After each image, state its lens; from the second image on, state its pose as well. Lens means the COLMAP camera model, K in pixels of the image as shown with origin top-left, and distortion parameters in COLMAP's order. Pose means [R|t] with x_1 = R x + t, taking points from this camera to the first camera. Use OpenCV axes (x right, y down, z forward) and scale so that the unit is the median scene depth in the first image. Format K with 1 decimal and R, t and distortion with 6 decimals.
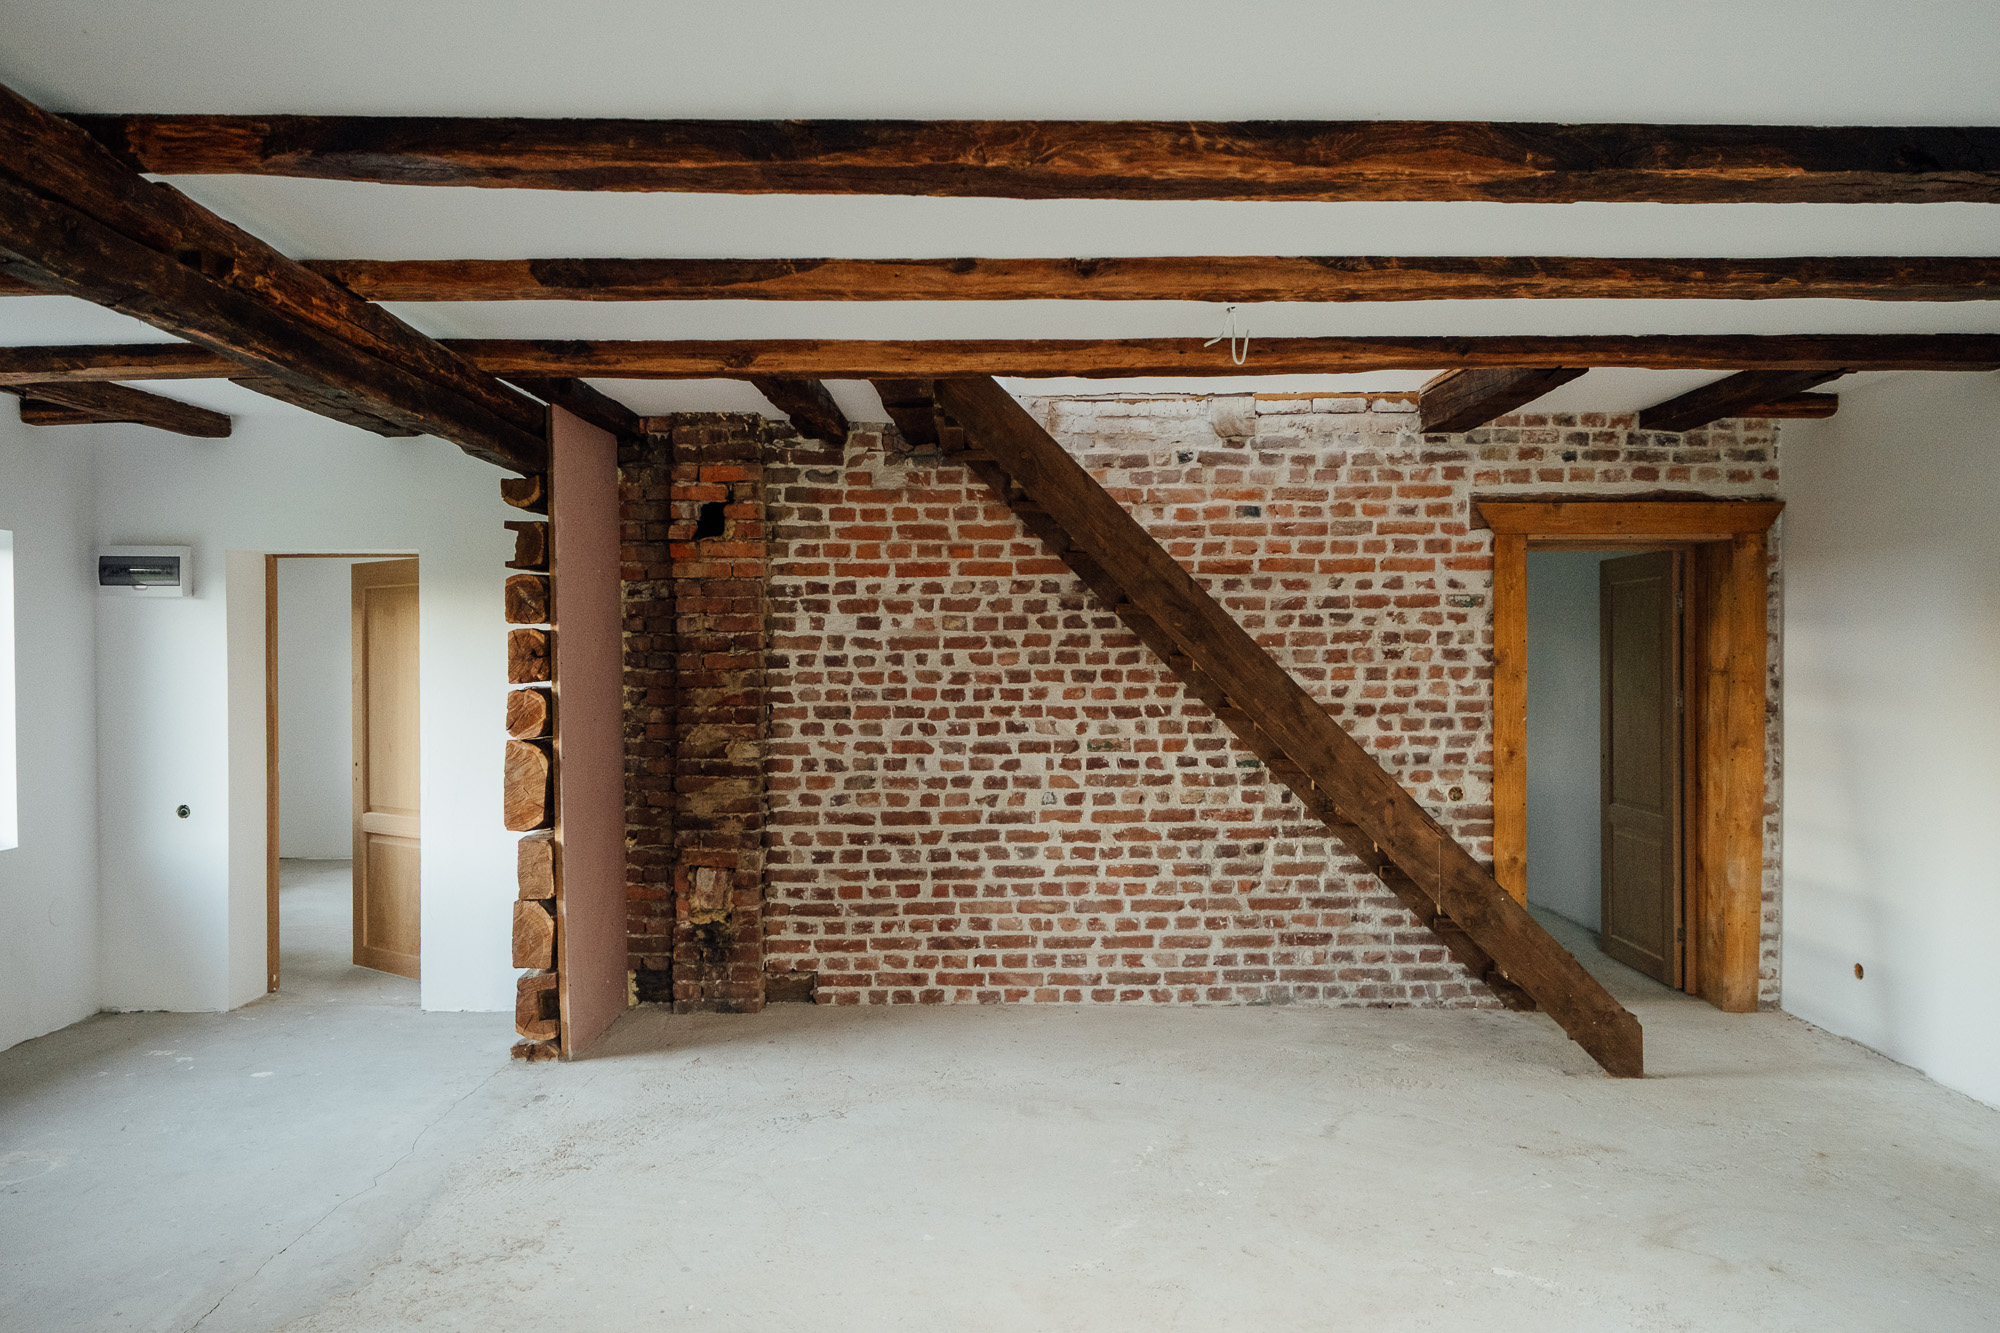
lens RADIAL K [[1422.6, 0, 1000.0], [0, 1422.6, 666.5], [0, 0, 1]] dist [-0.007204, -0.002235]
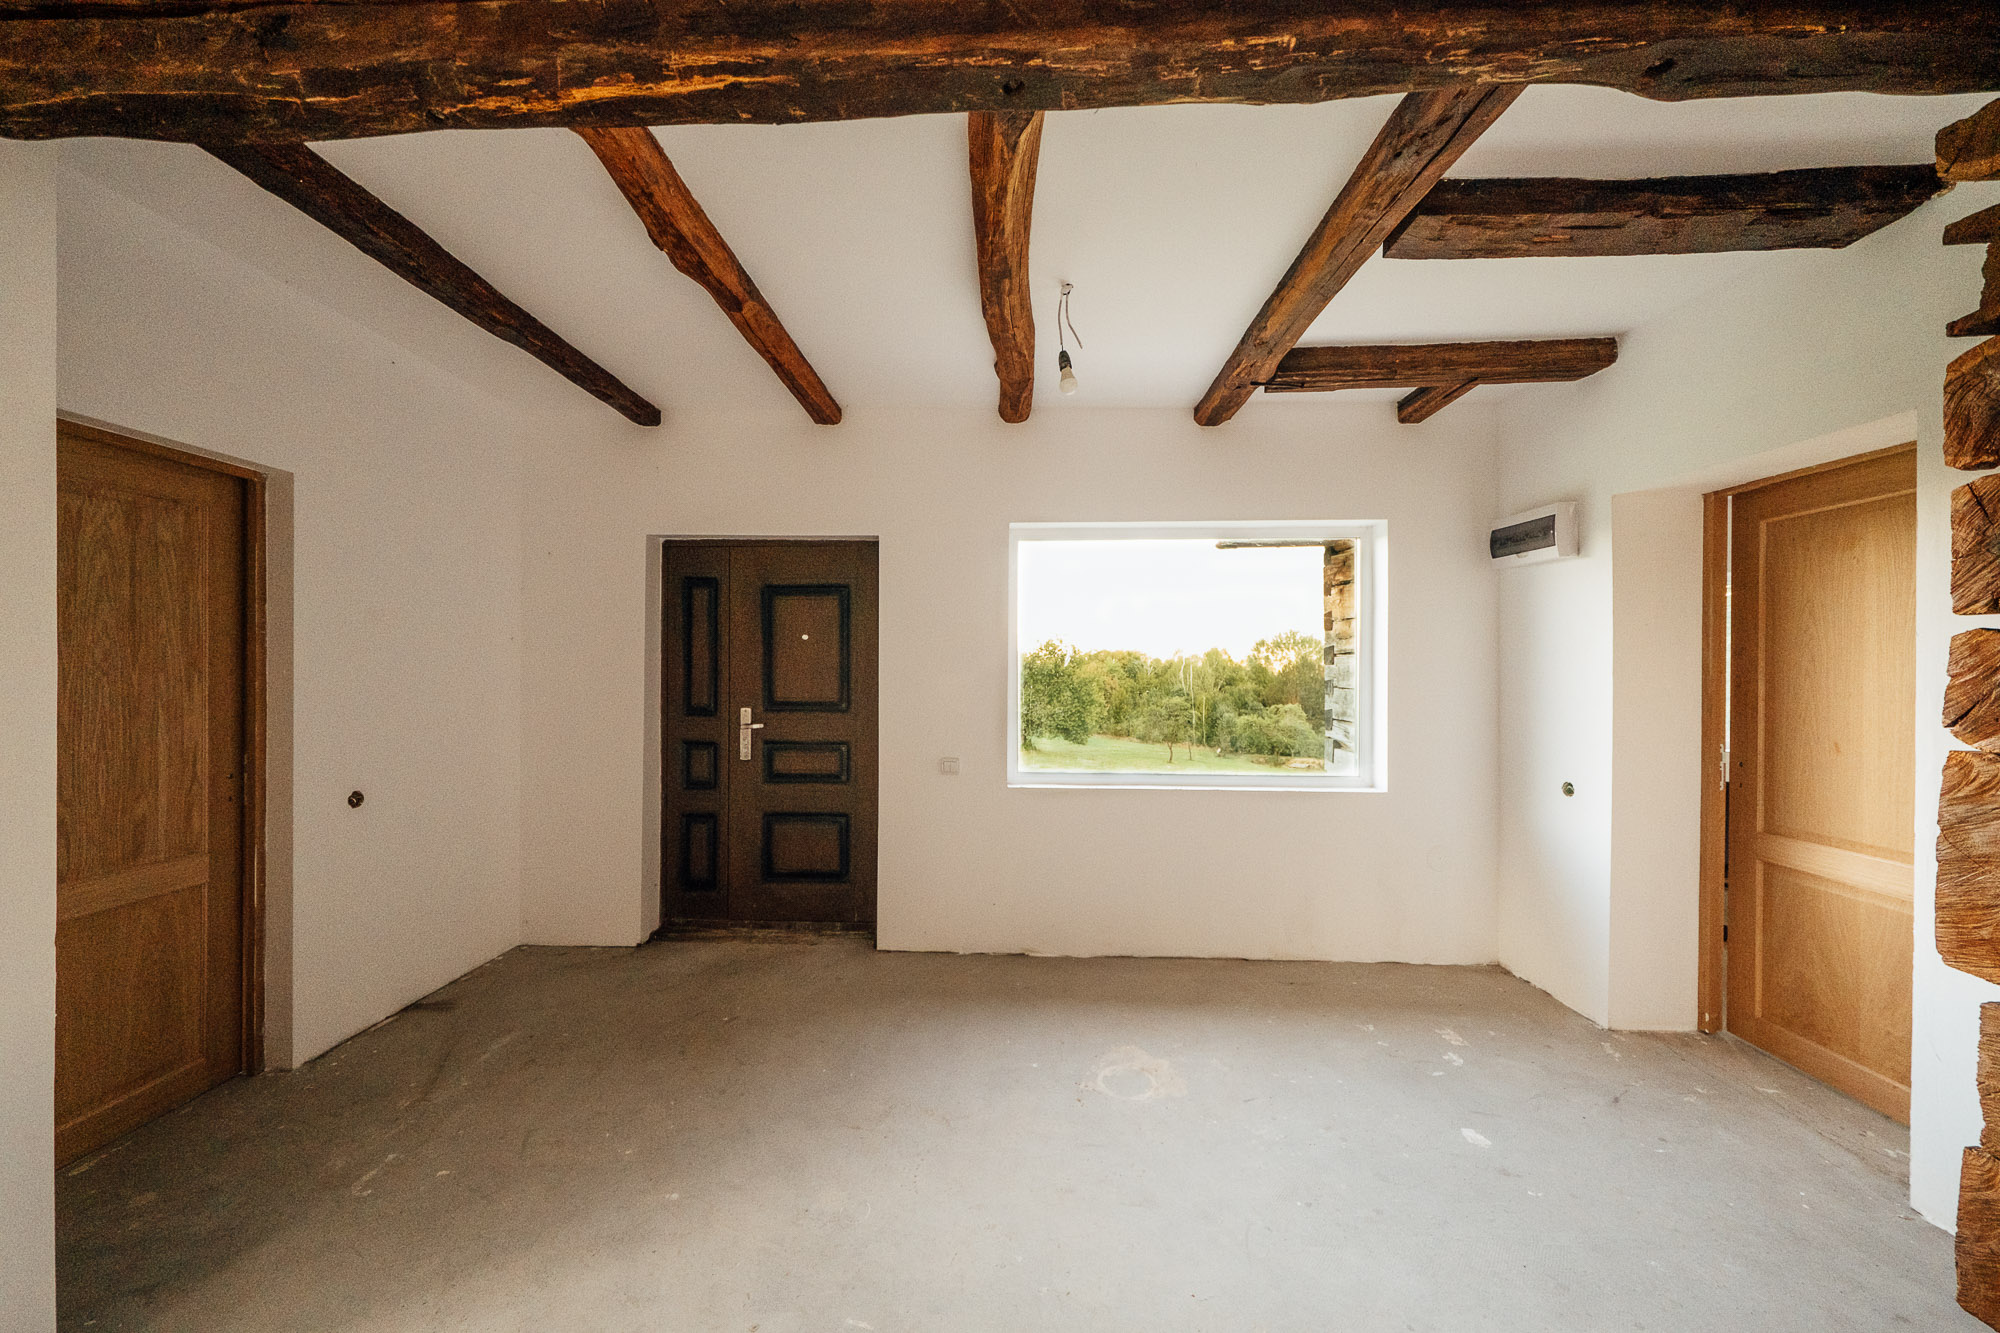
lens RADIAL K [[670.3, 0, 1000.0], [0, 670.3, 666.5], [0, 0, 1]] dist [0.000824, 0.000053]
pose [[-0.038825, -0.000047, -0.999246, -0.133782], [-0.017423, 0.999848, 0.000630, 0.030548], [0.999094, 0.017434, -0.038820, 0.702747]]
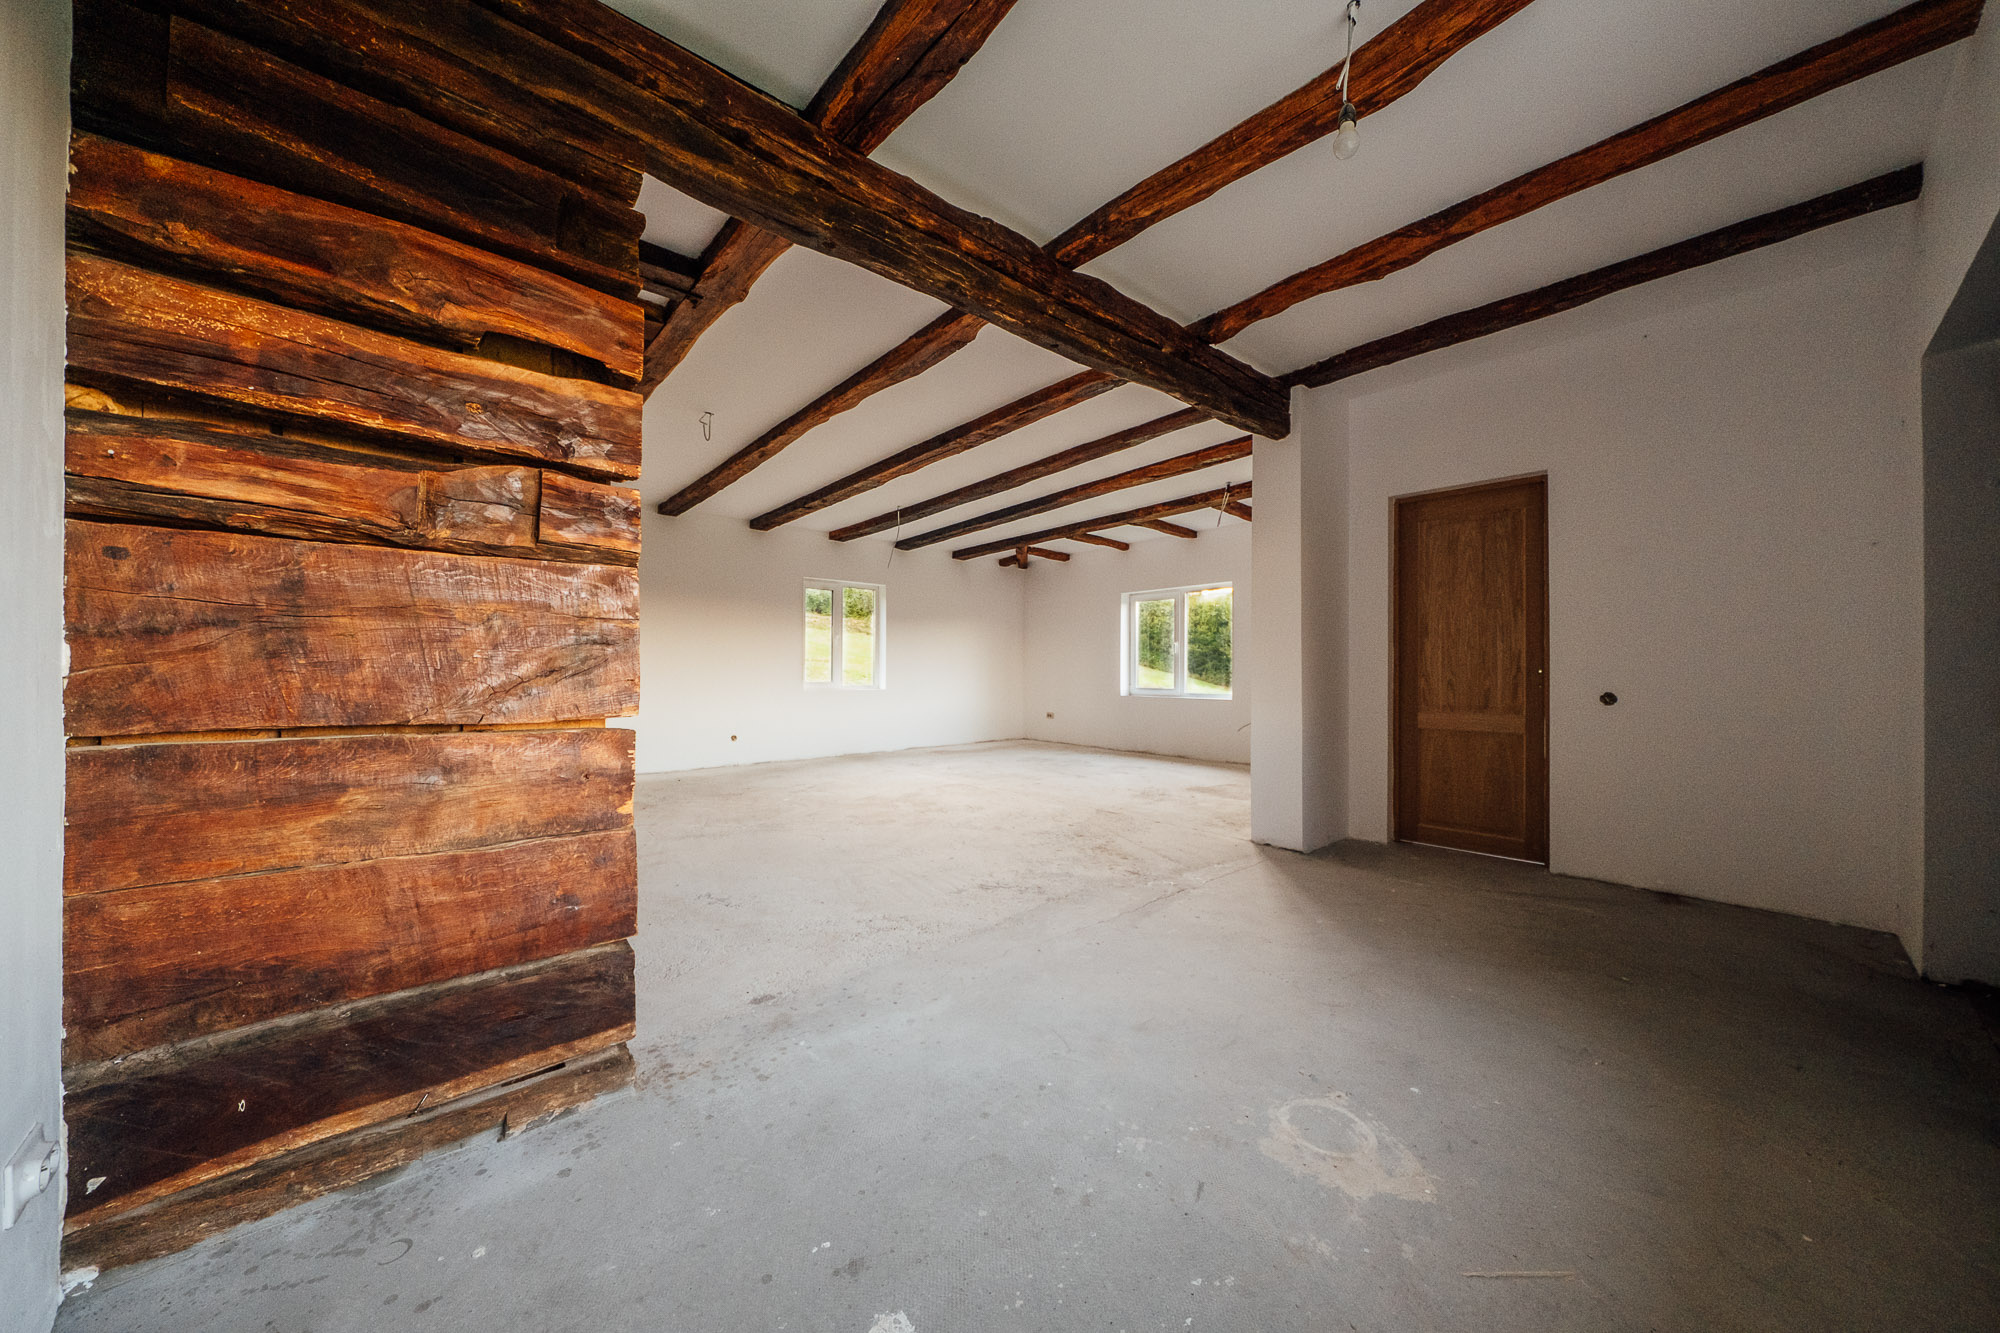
lens RADIAL K [[670.3, 0, 1000.0], [0, 670.3, 666.5], [0, 0, 1]] dist [0.000824, 0.000053]
pose [[-0.672564, 0.002872, 0.740033, -0.641541], [0.010344, 0.999931, 0.005521, 0.090686], [-0.739967, 0.011368, -0.672547, 1.036296]]
